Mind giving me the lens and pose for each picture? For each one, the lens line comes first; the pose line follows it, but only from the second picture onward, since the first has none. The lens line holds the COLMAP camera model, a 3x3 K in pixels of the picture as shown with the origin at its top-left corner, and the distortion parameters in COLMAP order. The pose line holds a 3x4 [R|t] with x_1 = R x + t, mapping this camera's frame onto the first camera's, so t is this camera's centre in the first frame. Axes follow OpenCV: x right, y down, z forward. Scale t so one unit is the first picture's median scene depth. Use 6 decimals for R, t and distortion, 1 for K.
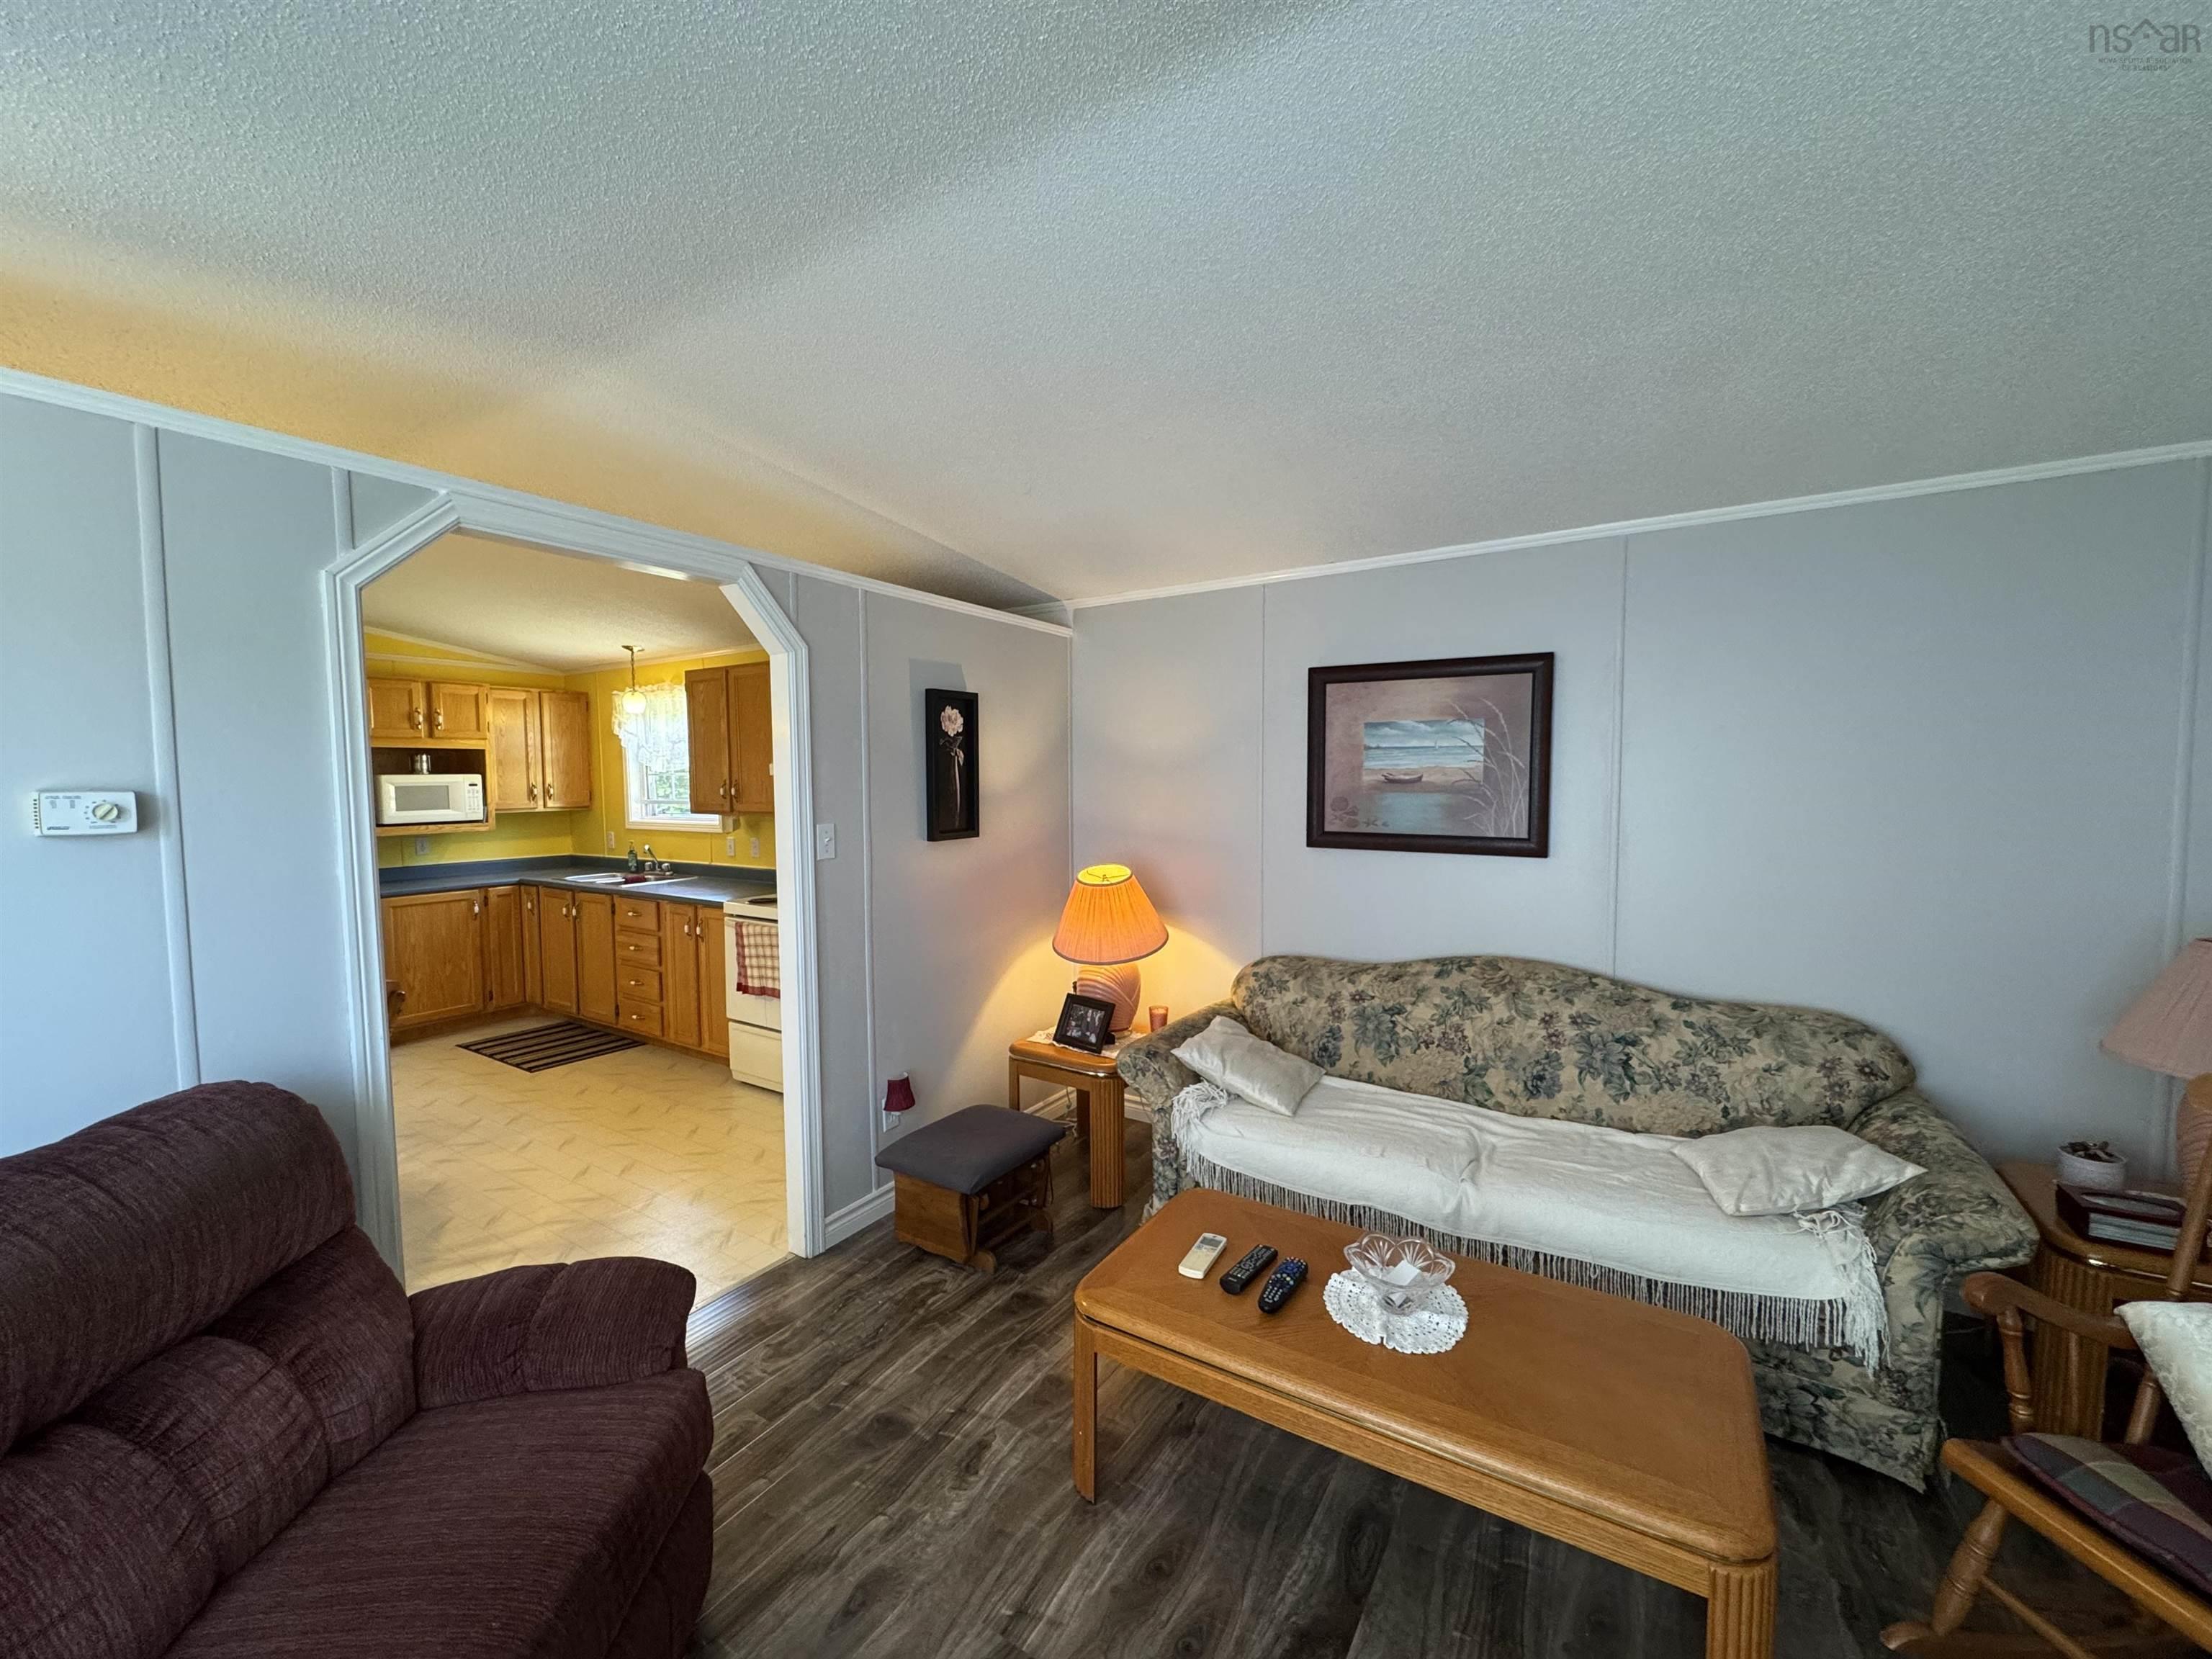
lens RADIAL K [[884.7, 0, 1104.0], [0, 884.7, 828.2], [0, 0, 1]] dist [-0.001614, 0.001130]
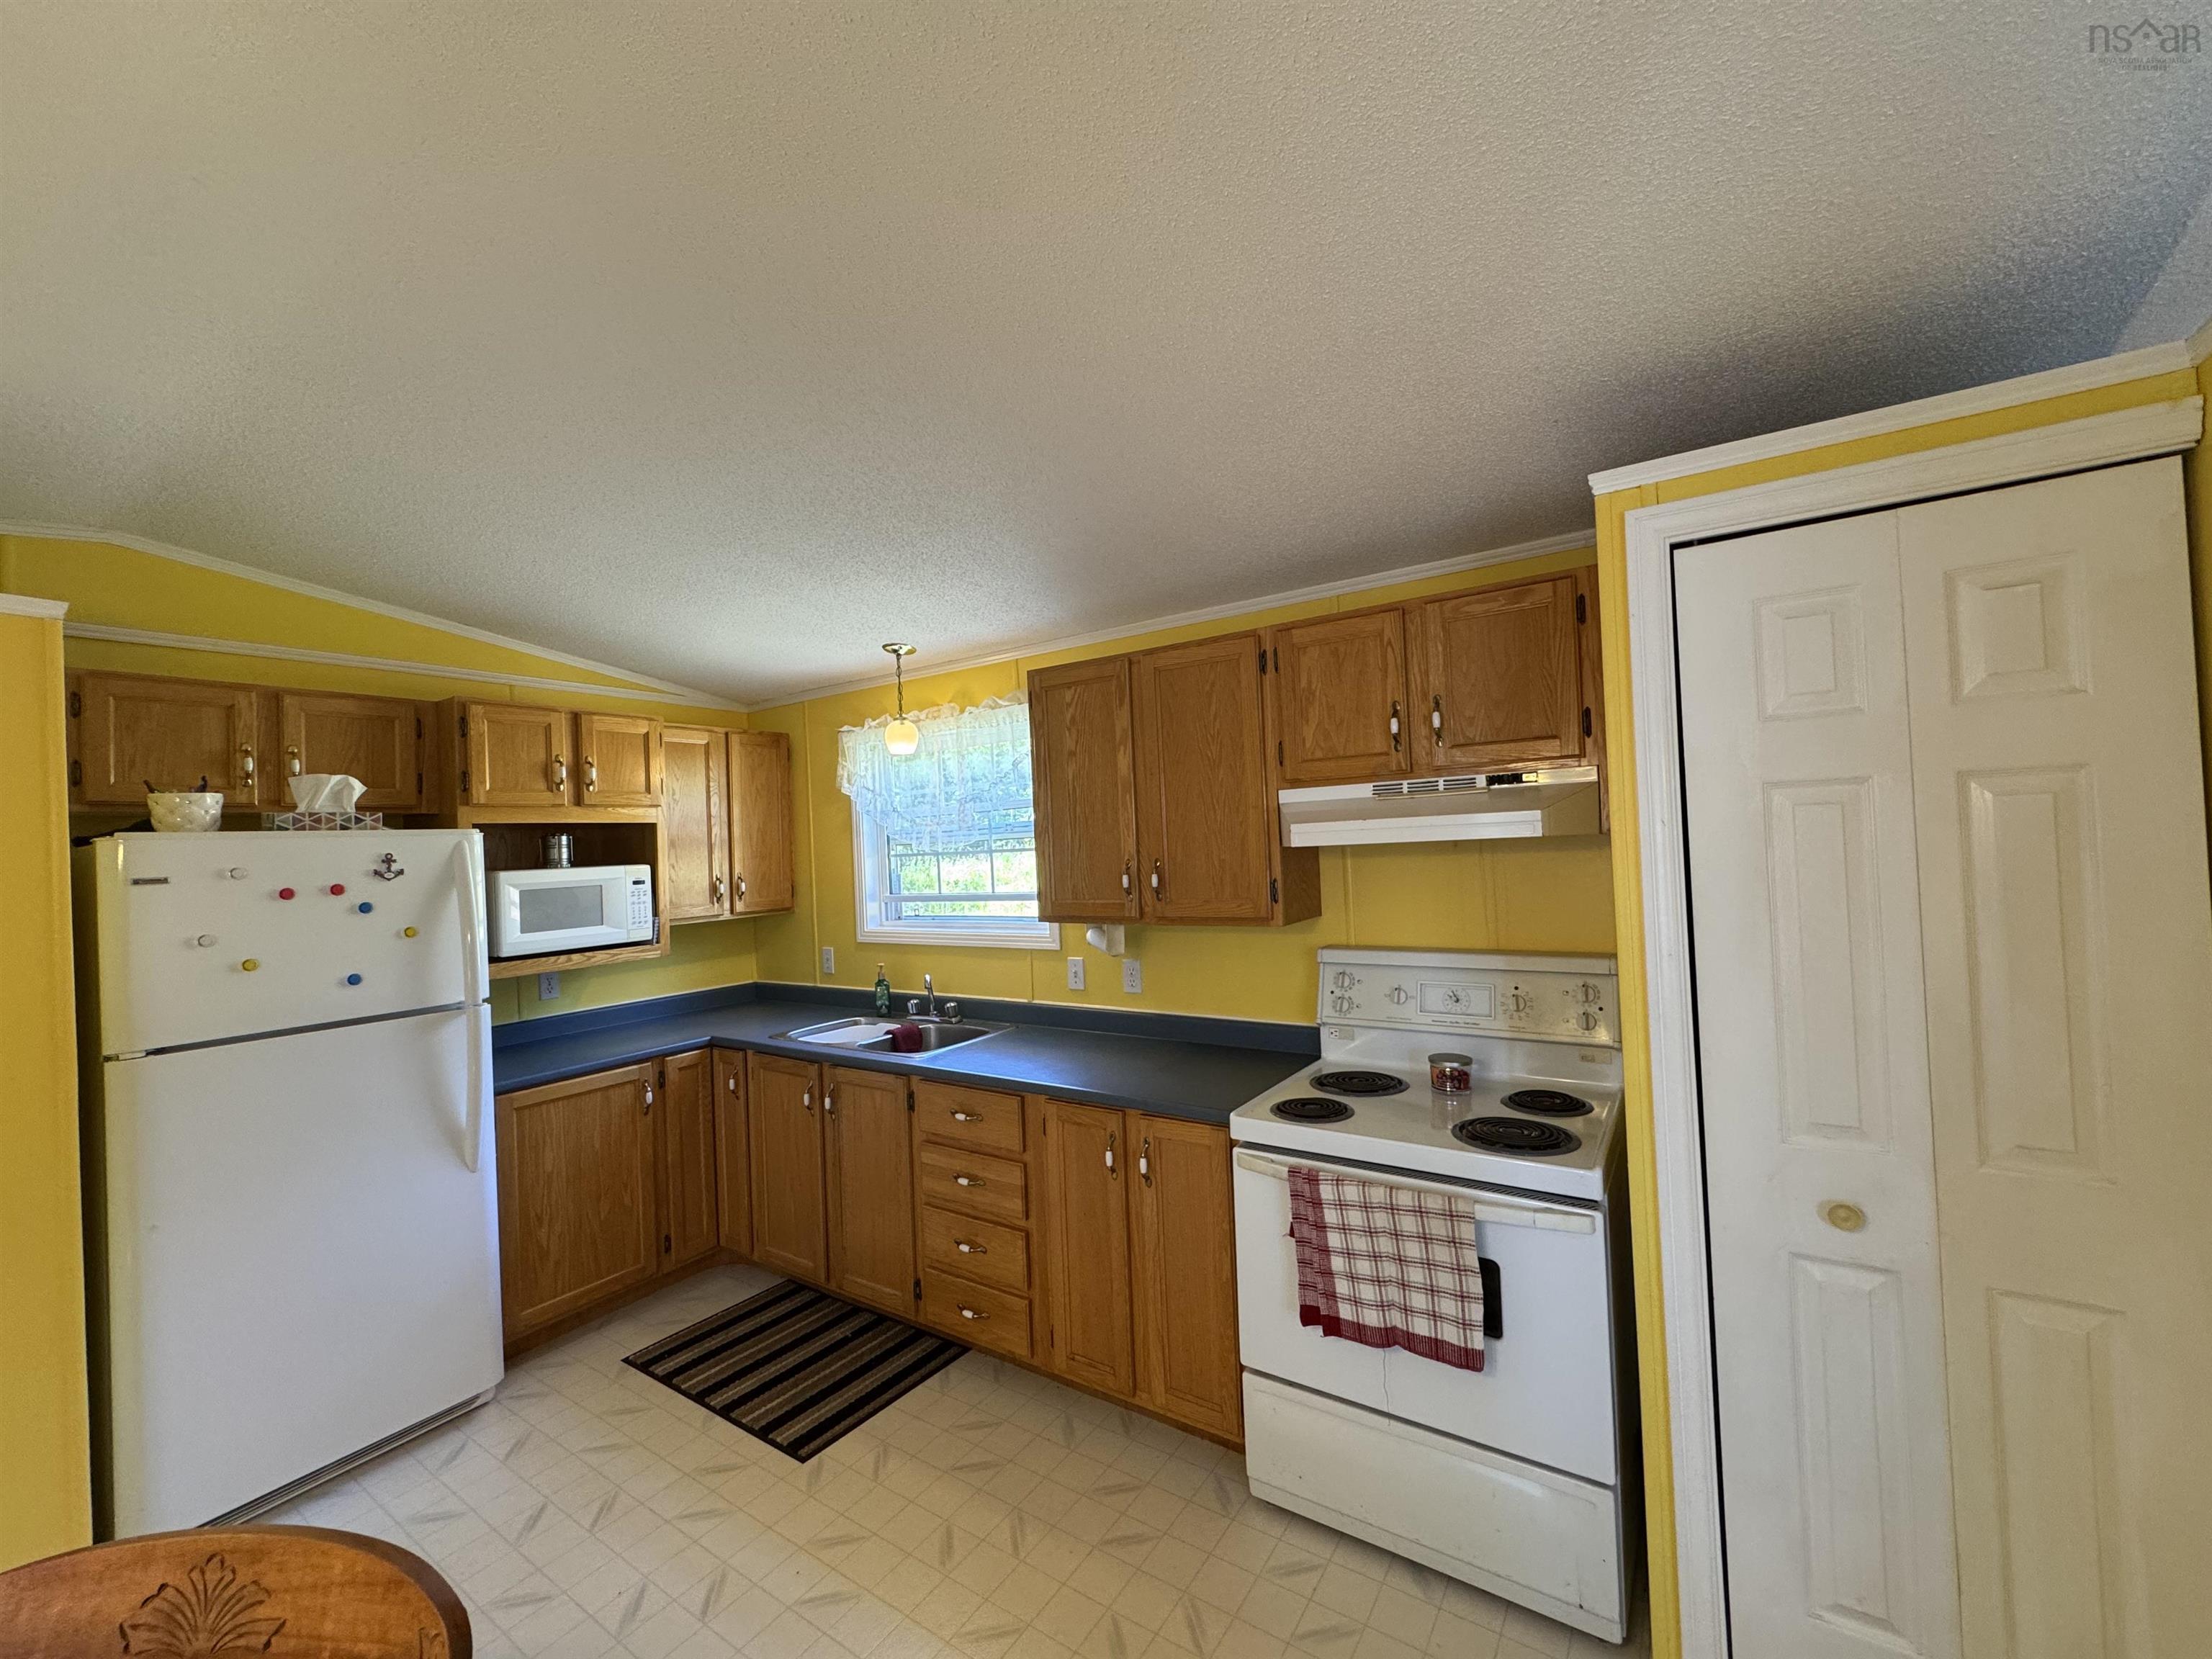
lens RADIAL K [[884.7, 0, 1110.8], [0, 884.7, 829.3], [0, 0, 1]] dist [-0.001614, 0.001130]
pose [[0.999201, -0.034644, -0.019905, -0.401178], [0.033055, 0.996613, -0.075296, -0.030685], [0.022446, 0.074578, 0.996963, 0.427163]]
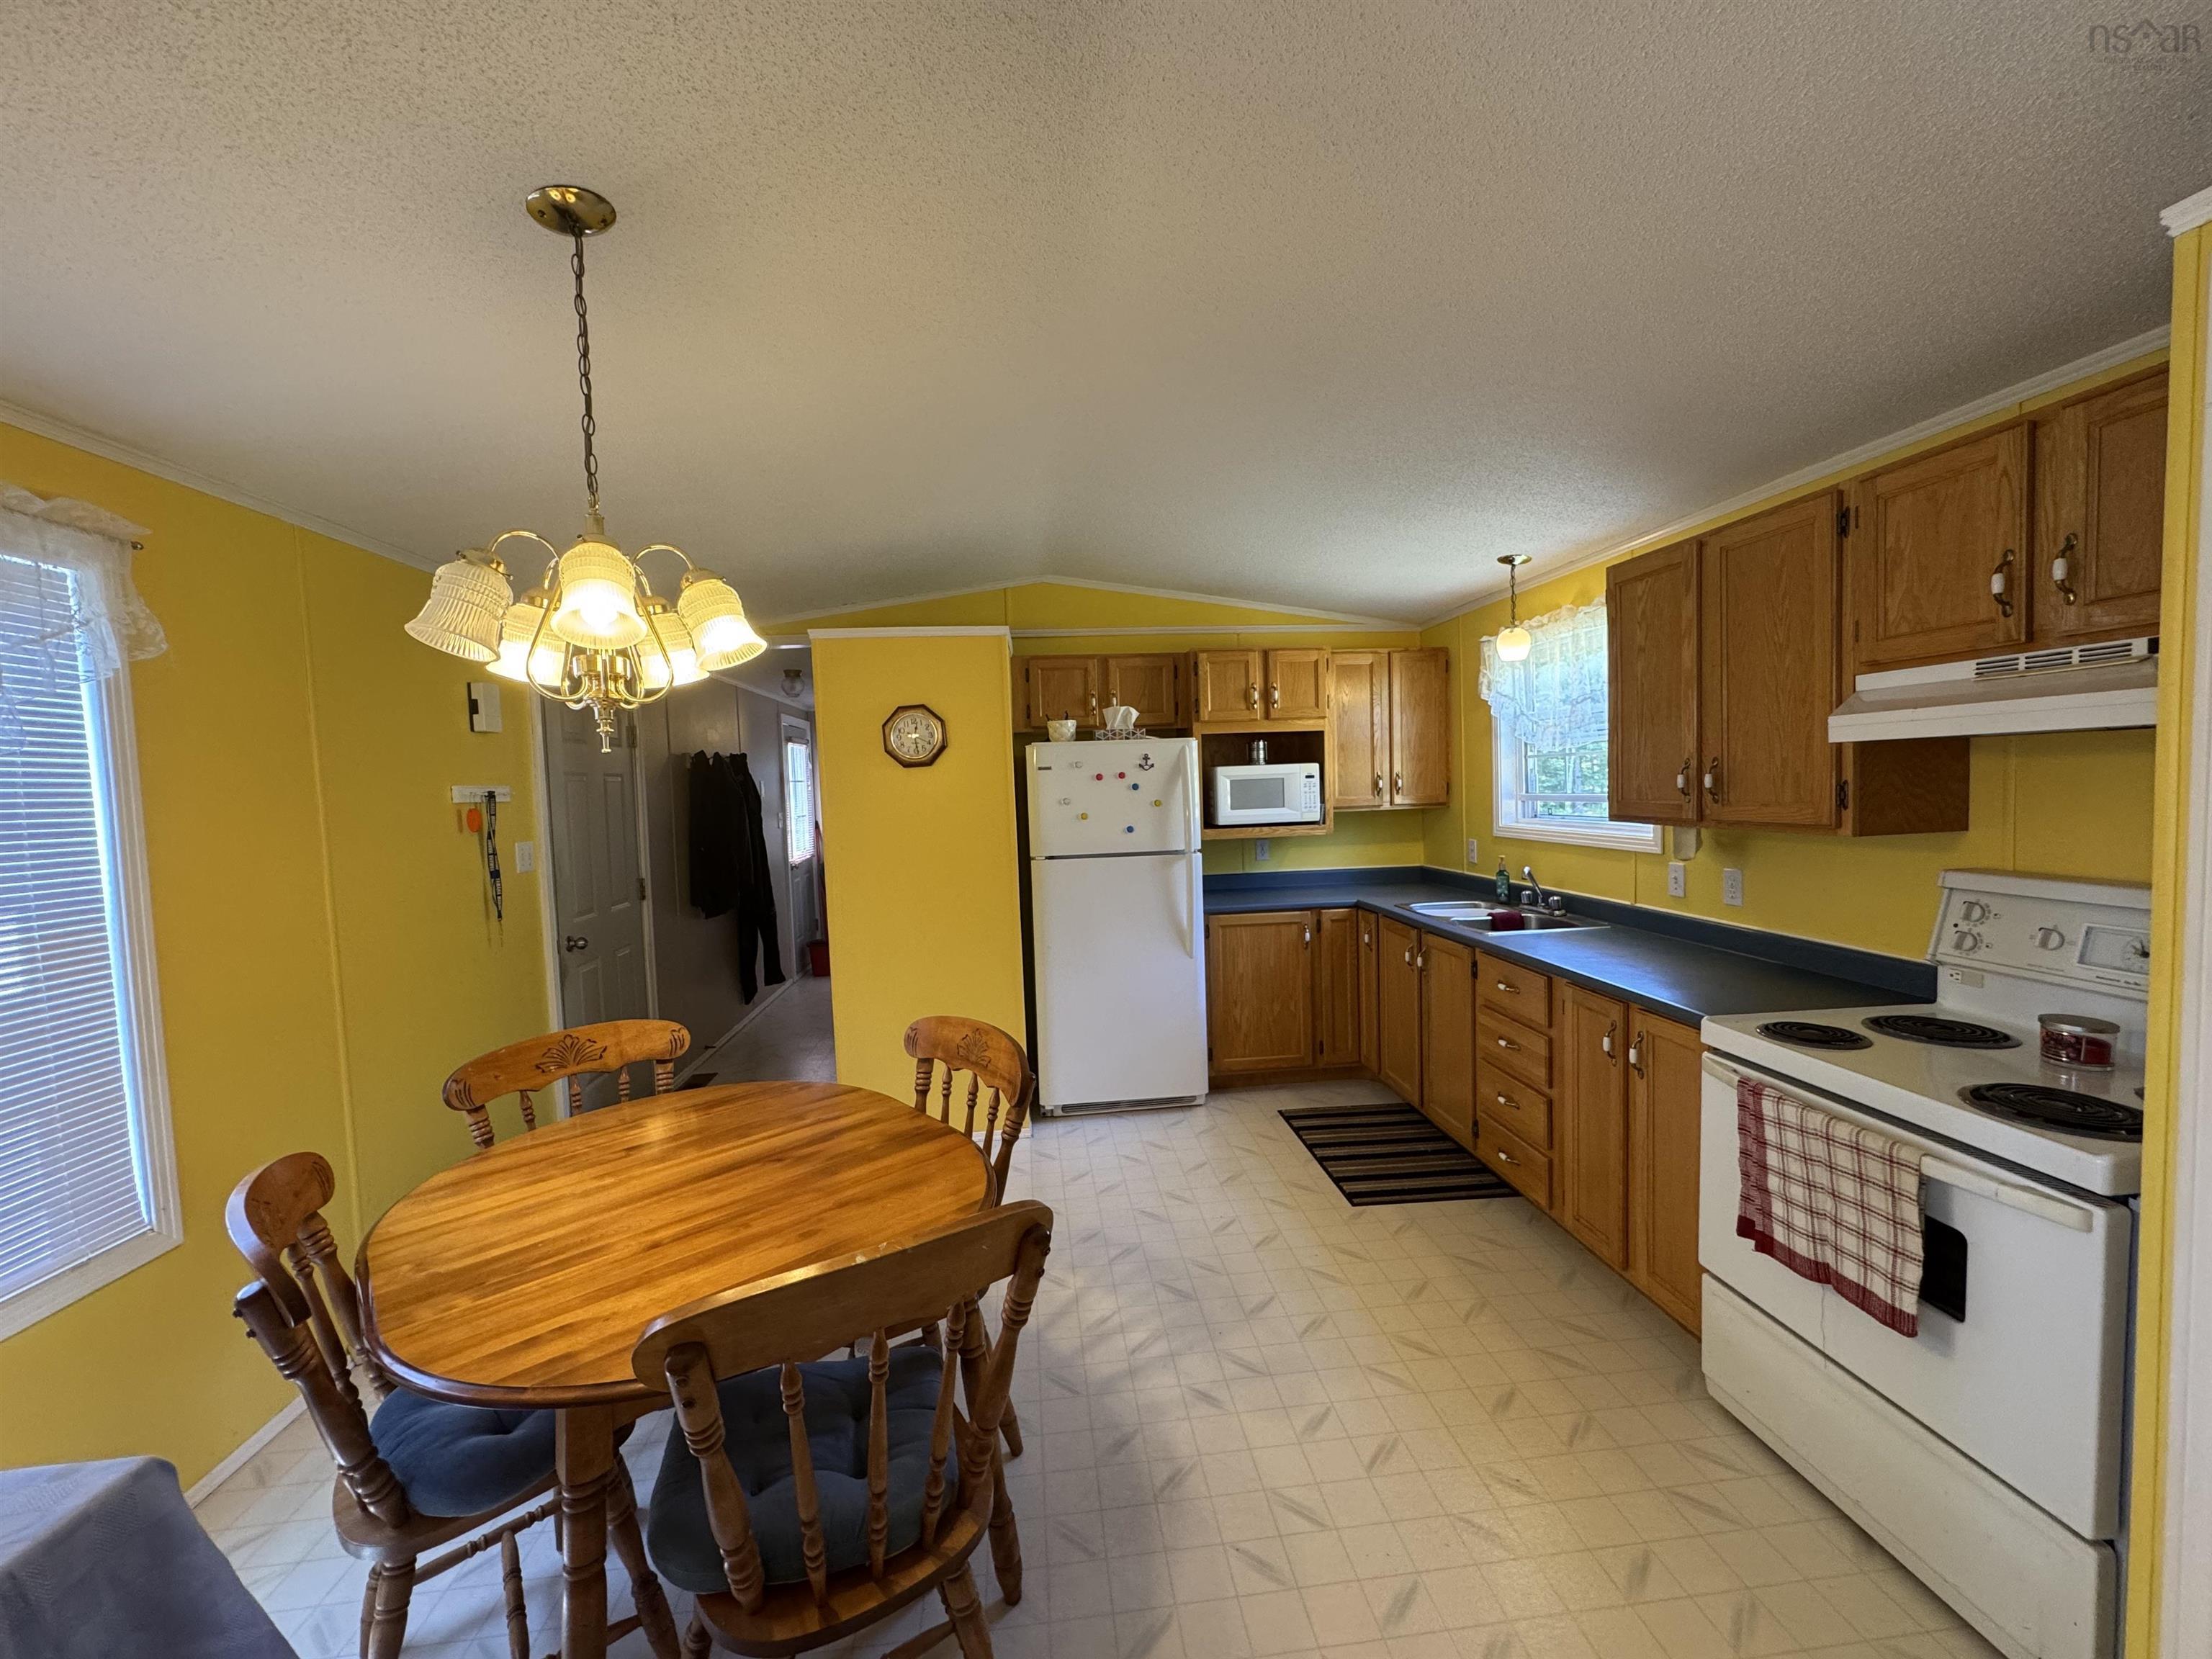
lens RADIAL K [[884.7, 0, 1106.1], [0, 884.7, 830.0], [0, 0, 1]] dist [-0.001614, 0.001130]
pose [[0.623696, 0.030636, -0.781066, -0.221206], [-0.017390, 0.999528, 0.025318, -0.019084], [0.781473, -0.002208, 0.623935, 0.386863]]
